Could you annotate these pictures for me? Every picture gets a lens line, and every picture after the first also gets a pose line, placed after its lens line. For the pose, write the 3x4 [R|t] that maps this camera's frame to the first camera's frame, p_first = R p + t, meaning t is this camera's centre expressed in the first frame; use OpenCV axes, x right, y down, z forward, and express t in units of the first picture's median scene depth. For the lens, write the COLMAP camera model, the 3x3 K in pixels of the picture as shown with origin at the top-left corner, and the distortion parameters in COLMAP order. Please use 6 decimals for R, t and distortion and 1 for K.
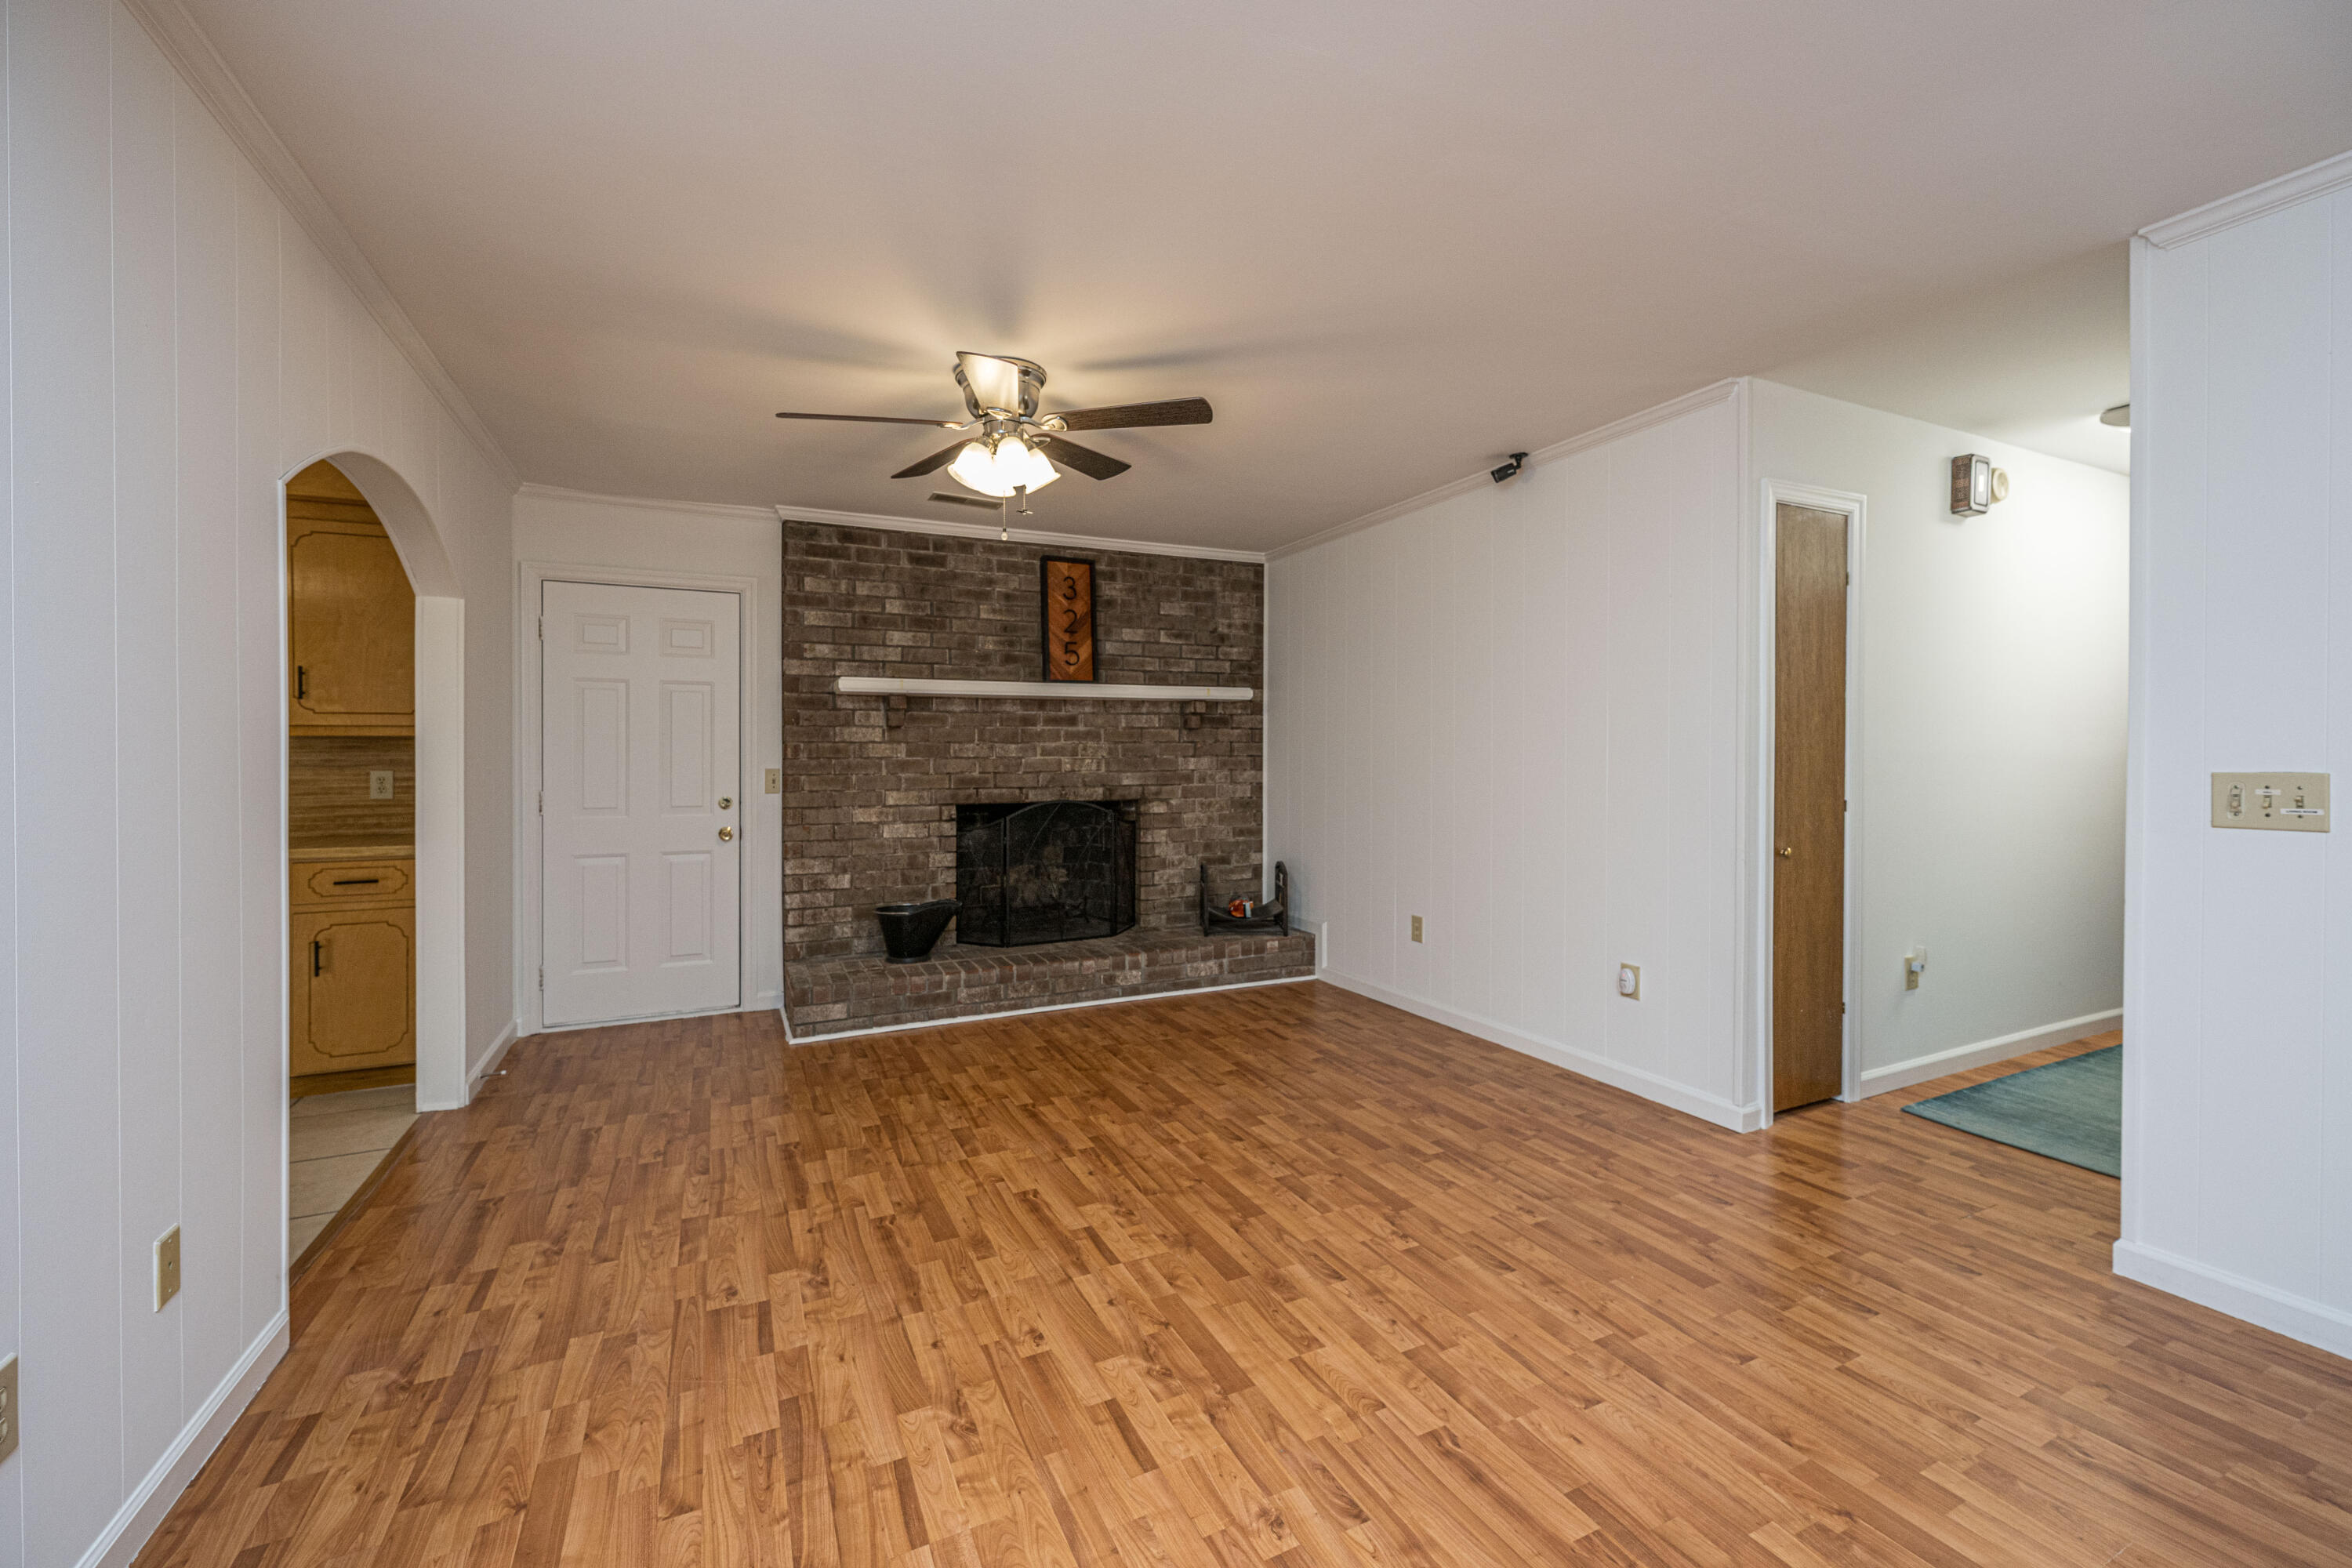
lens RADIAL K [[934.4, 0, 1180.5], [0, 934.4, 759.7], [0, 0, 1]] dist [-0.008474, 0.000191]
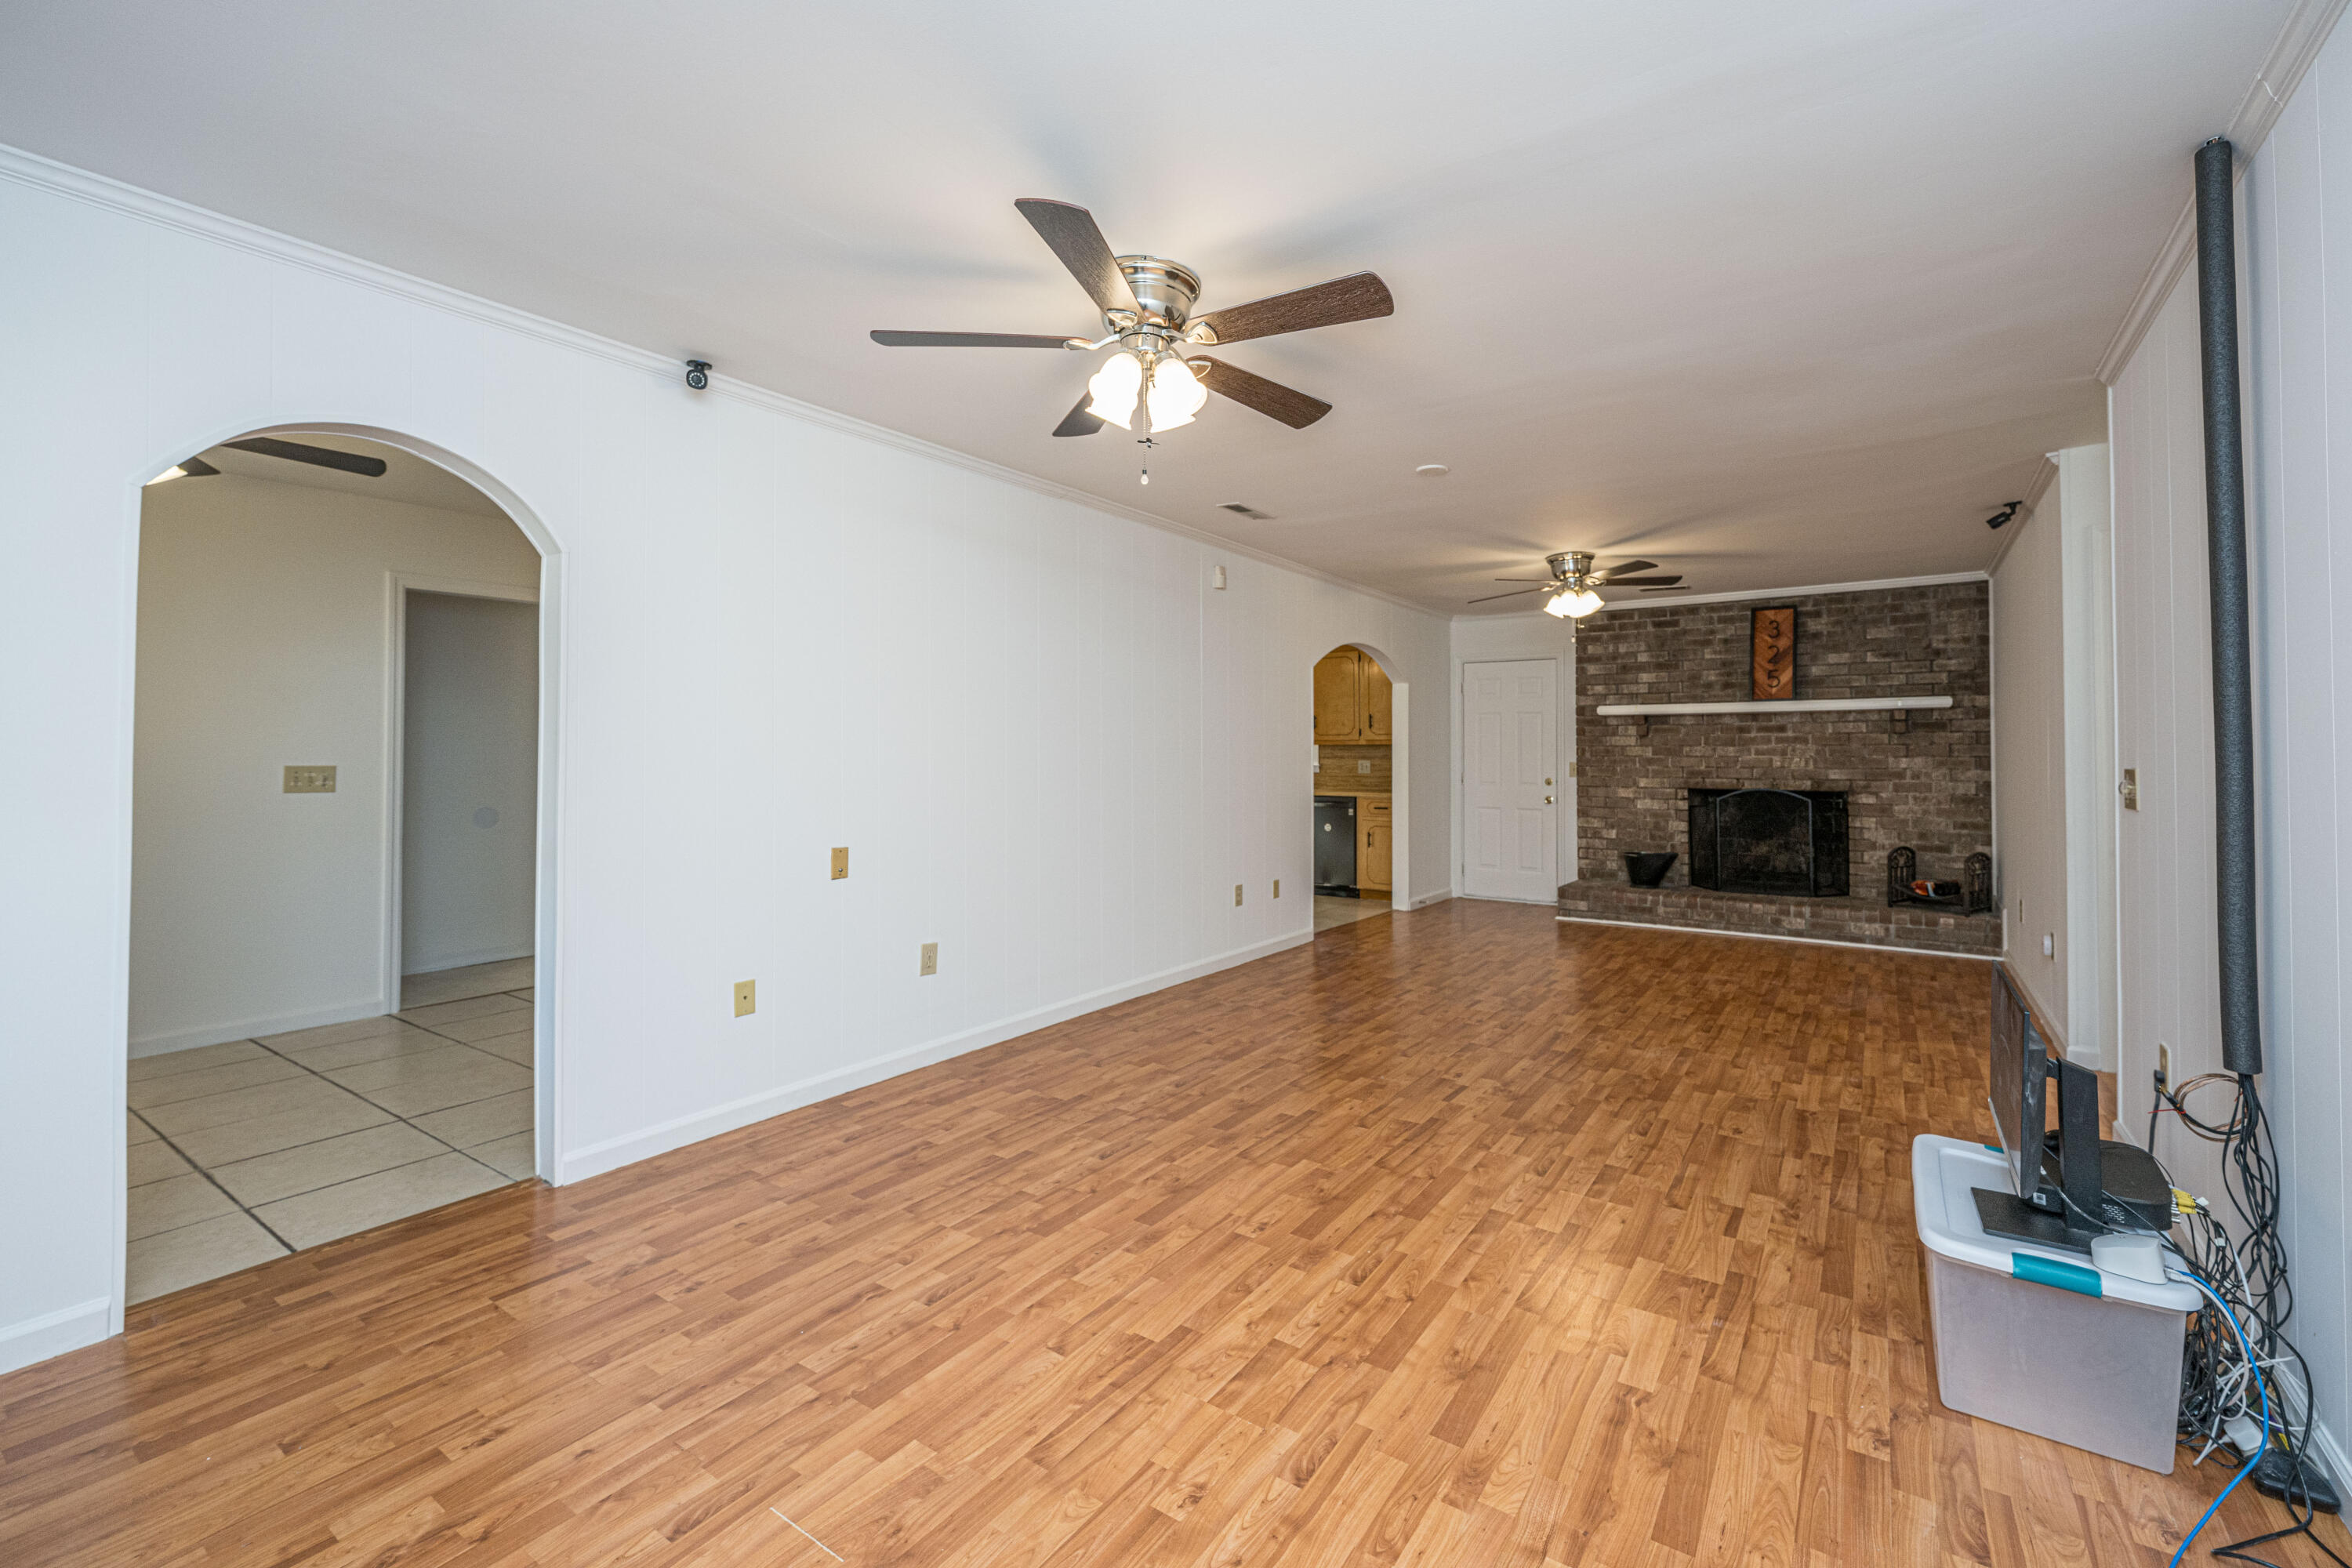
lens RADIAL K [[950.2, 0, 1250.9], [0, 950.2, 736.9], [0, 0, 1]] dist [-0.000697, 0.000029]
pose [[0.516806, -0.011410, -0.856027, 0.659515], [-0.009077, 0.999782, -0.018806, 0.001643], [0.856054, 0.017490, 0.516590, -0.337453]]
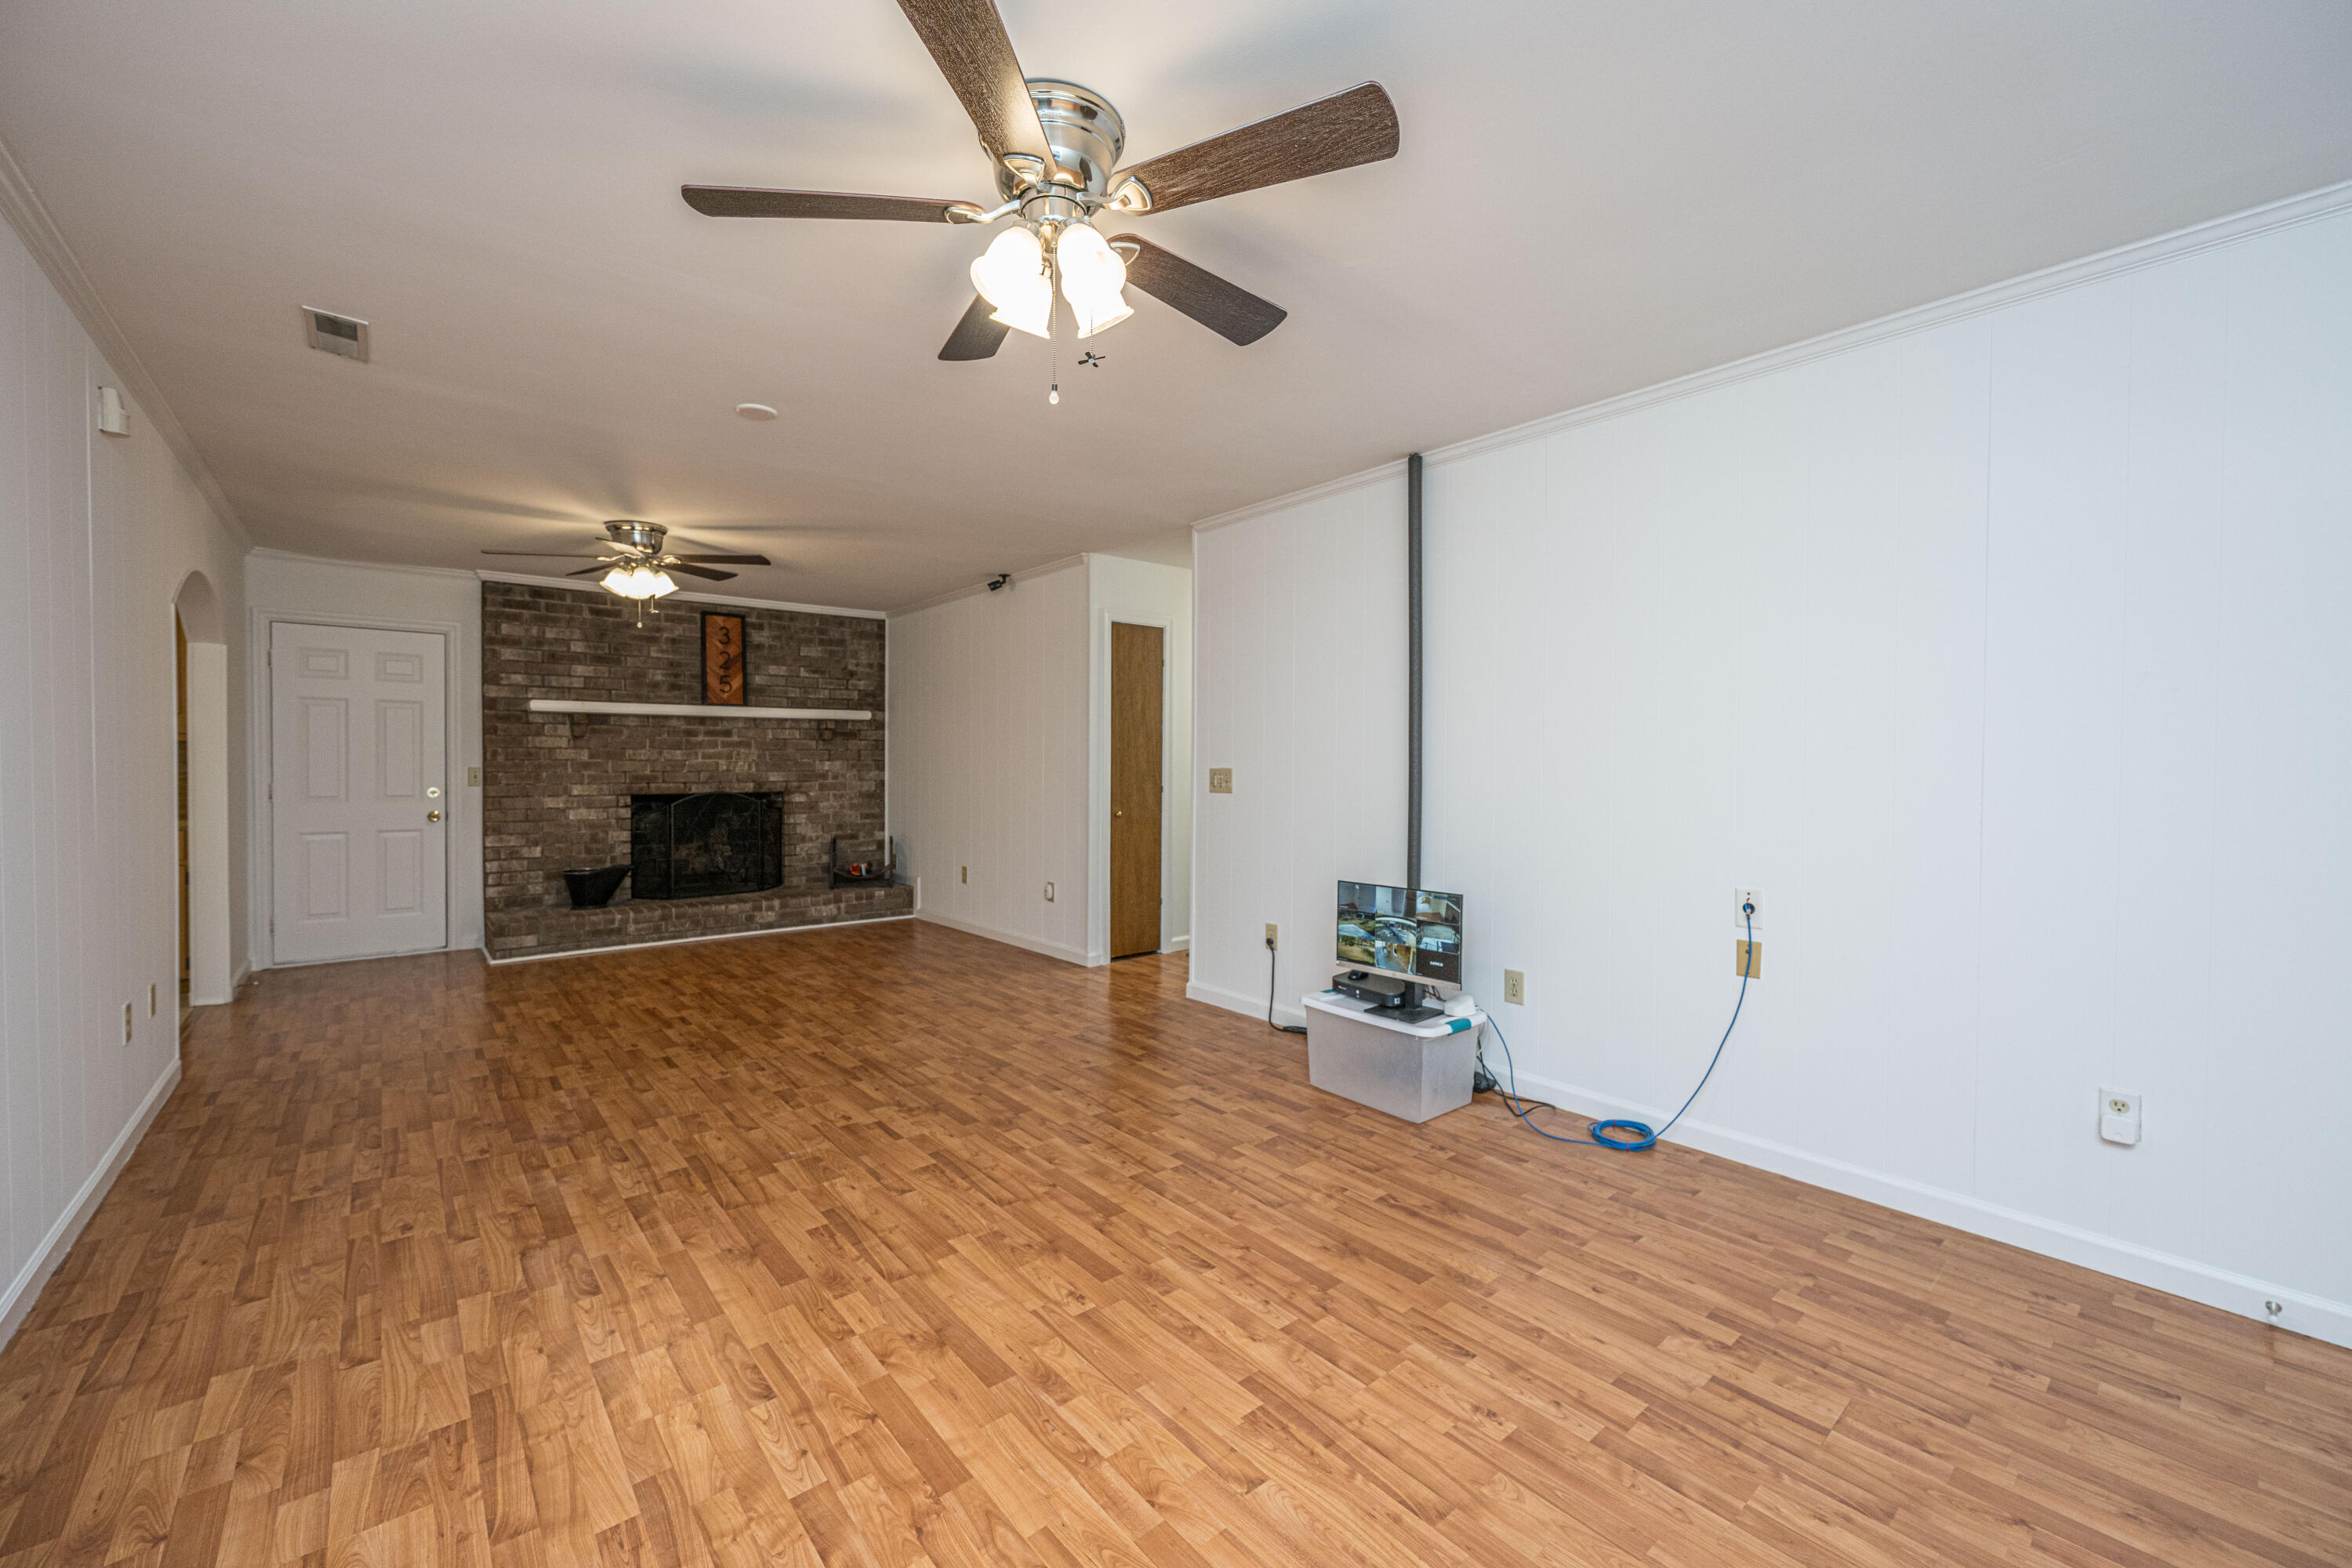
lens RADIAL K [[943.0, 0, 1176.2], [0, 943.0, 778.8], [0, 0, 1]] dist [0.000424, 0.000045]
pose [[0.970820, 0.001804, 0.239805, 0.192514], [-0.005009, 0.999906, 0.012755, 0.003485], [-0.239759, -0.013584, 0.970737, -0.495840]]
